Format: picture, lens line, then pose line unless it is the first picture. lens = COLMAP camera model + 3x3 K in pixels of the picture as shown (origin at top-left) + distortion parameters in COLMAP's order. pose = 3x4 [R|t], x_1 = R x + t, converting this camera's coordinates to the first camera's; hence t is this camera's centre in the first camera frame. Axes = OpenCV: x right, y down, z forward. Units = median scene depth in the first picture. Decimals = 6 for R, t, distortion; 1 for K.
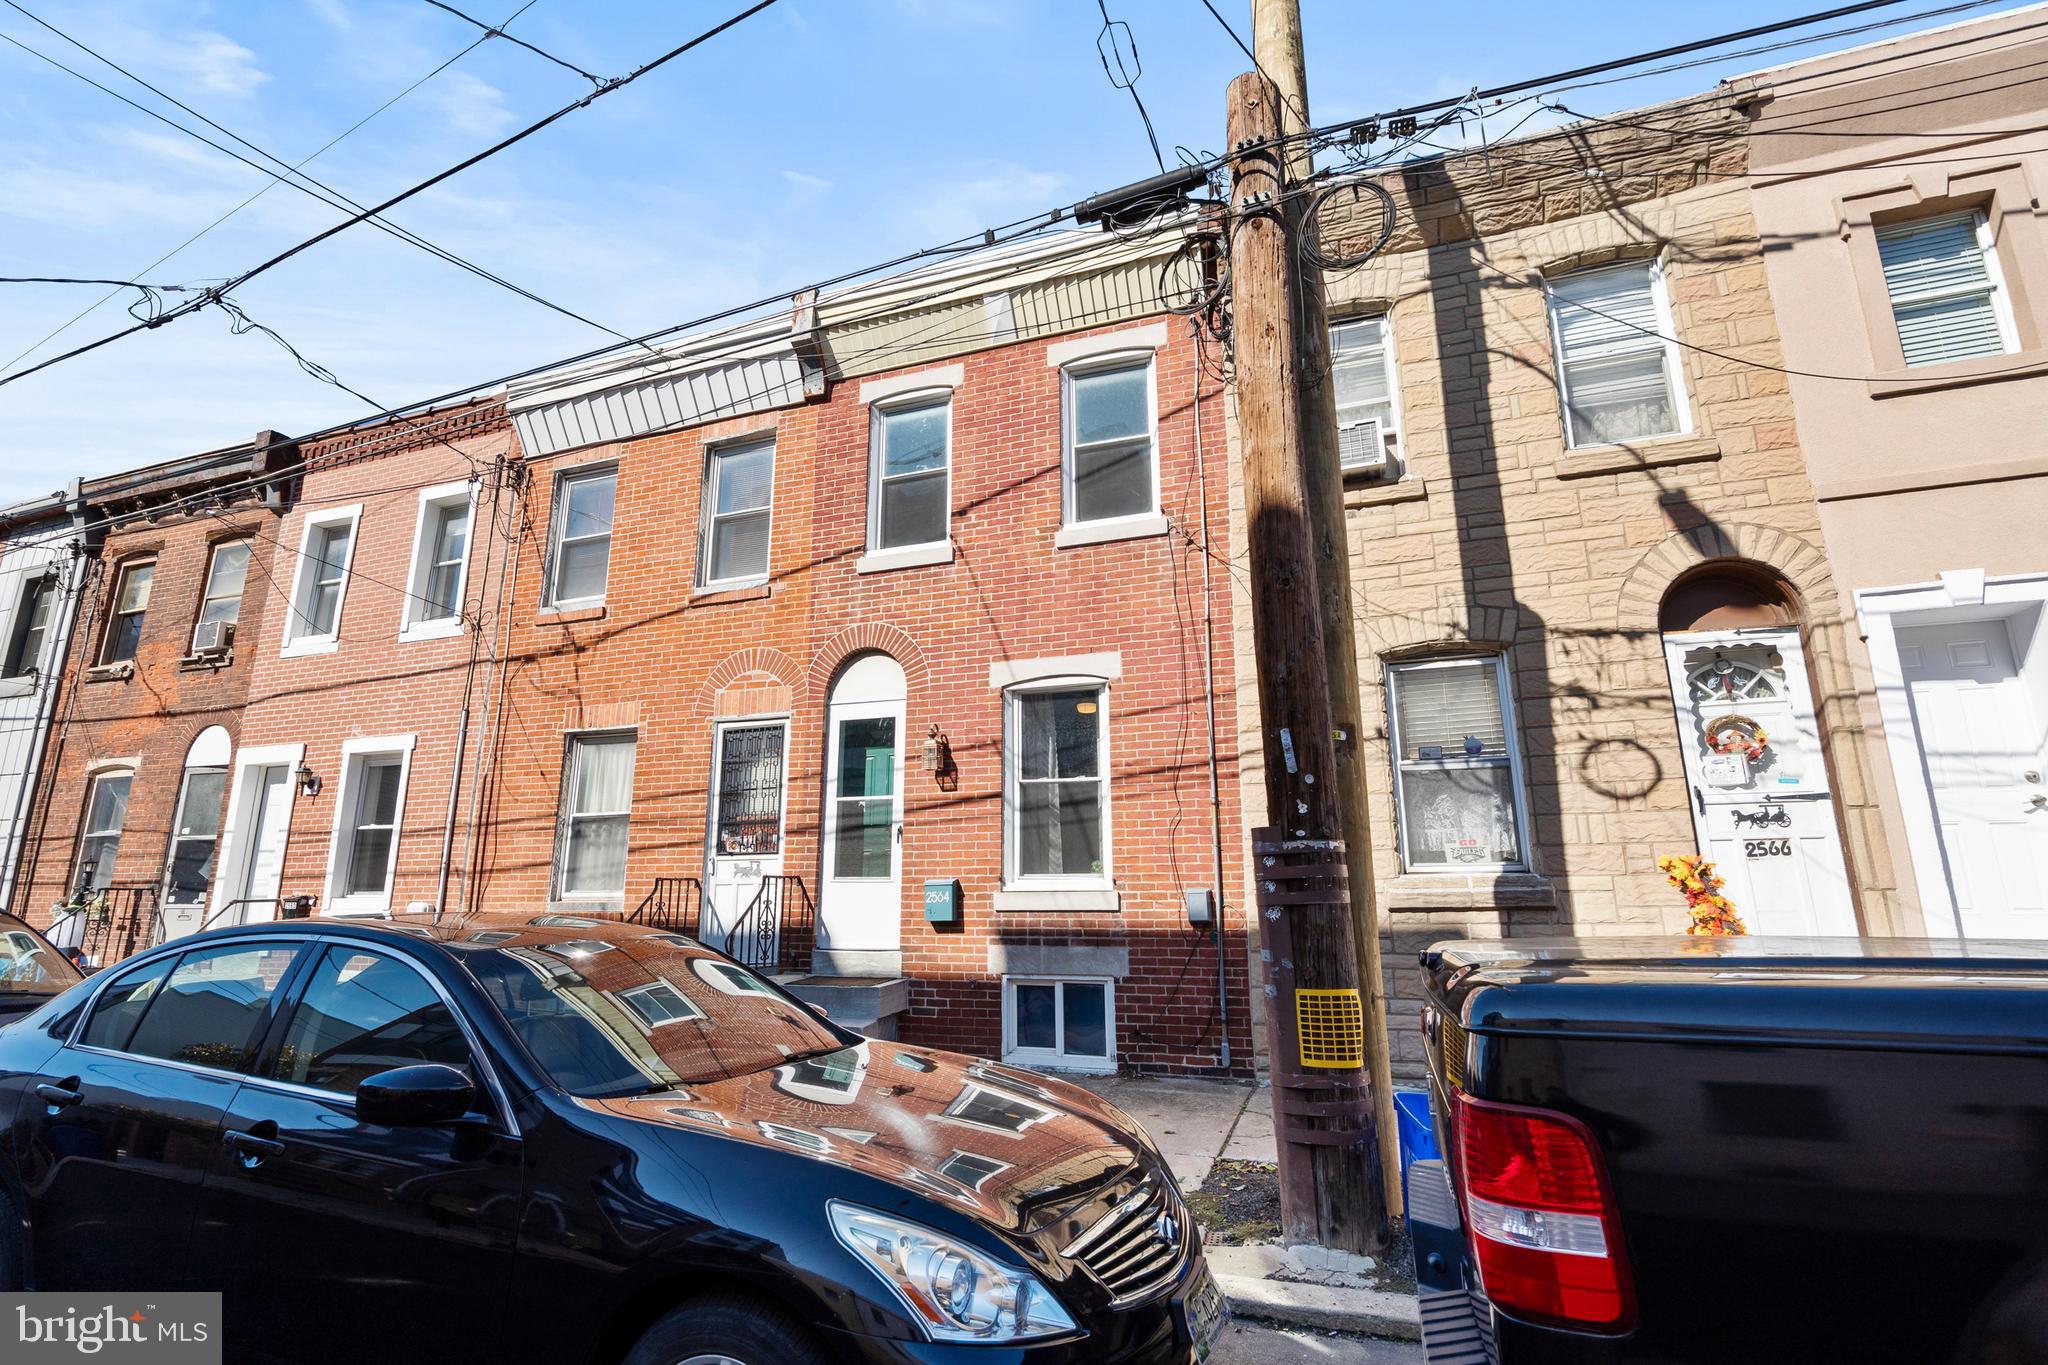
lens RADIAL K [[951.9, 0, 1007.1], [0, 951.9, 684.7], [0, 0, 1]] dist [-0.007599, 0.004037]
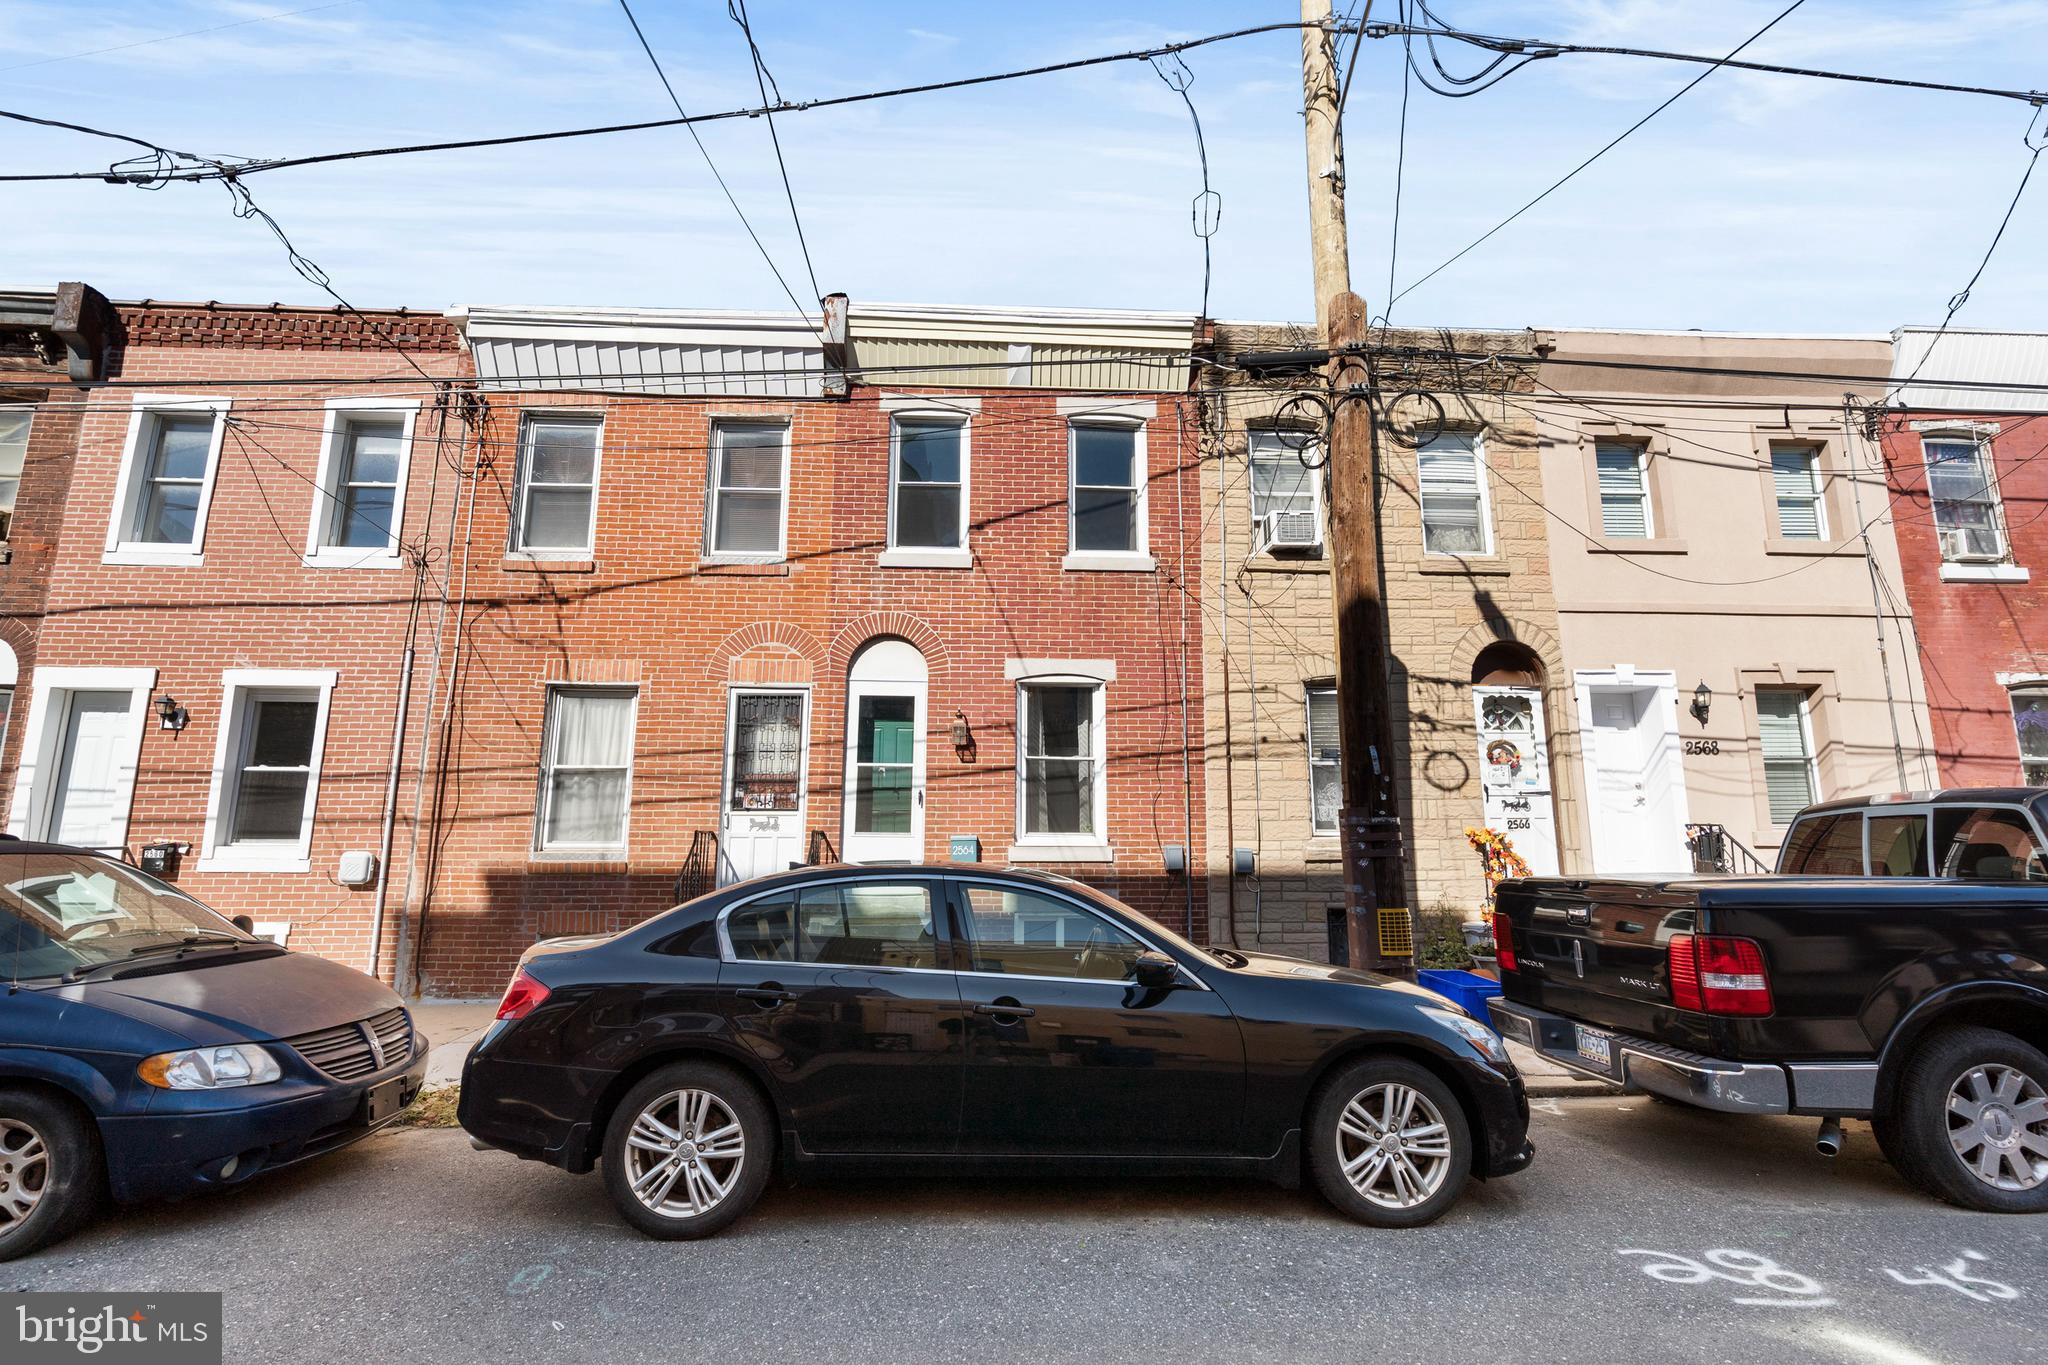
lens RADIAL K [[951.9, 0, 1001.6], [0, 951.9, 683.8], [0, 0, 1]] dist [-0.007599, 0.004037]
pose [[0.924932, 0.072458, 0.373163, -0.469704], [-0.089558, 0.995569, 0.028667, -0.024607], [-0.369433, -0.059934, 0.927323, -0.119874]]
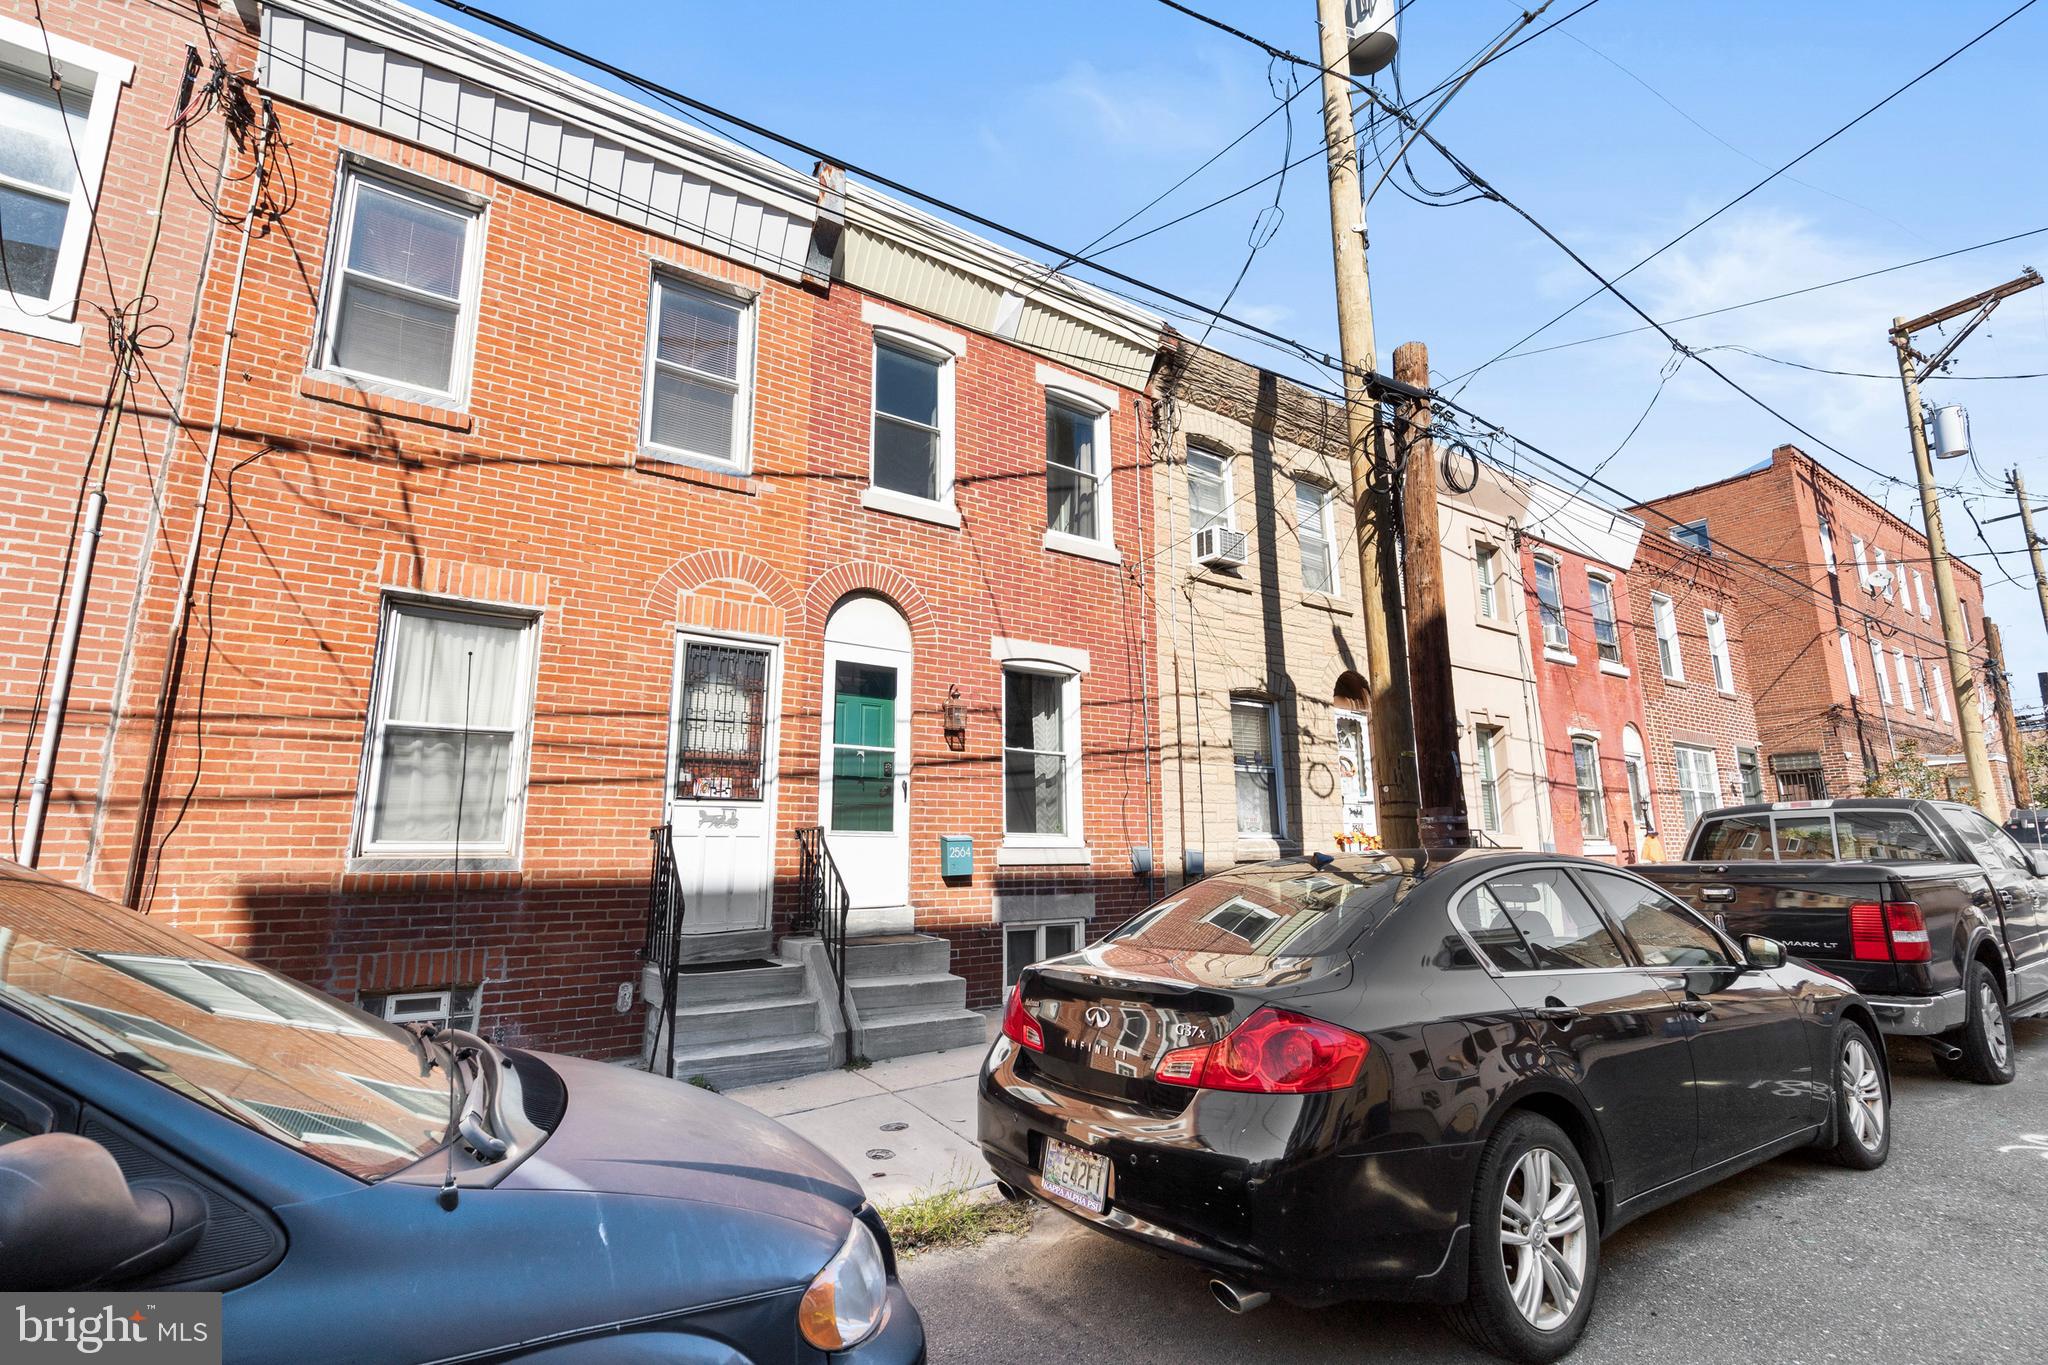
lens RADIAL K [[951.9, 0, 1009.5], [0, 951.9, 680.1], [0, 0, 1]] dist [-0.007599, 0.004037]
pose [[0.571114, 0.154922, 0.806119, -0.859689], [-0.173174, 0.982666, -0.066161, 0.093883], [-0.802396, -0.101814, 0.588043, 0.349234]]
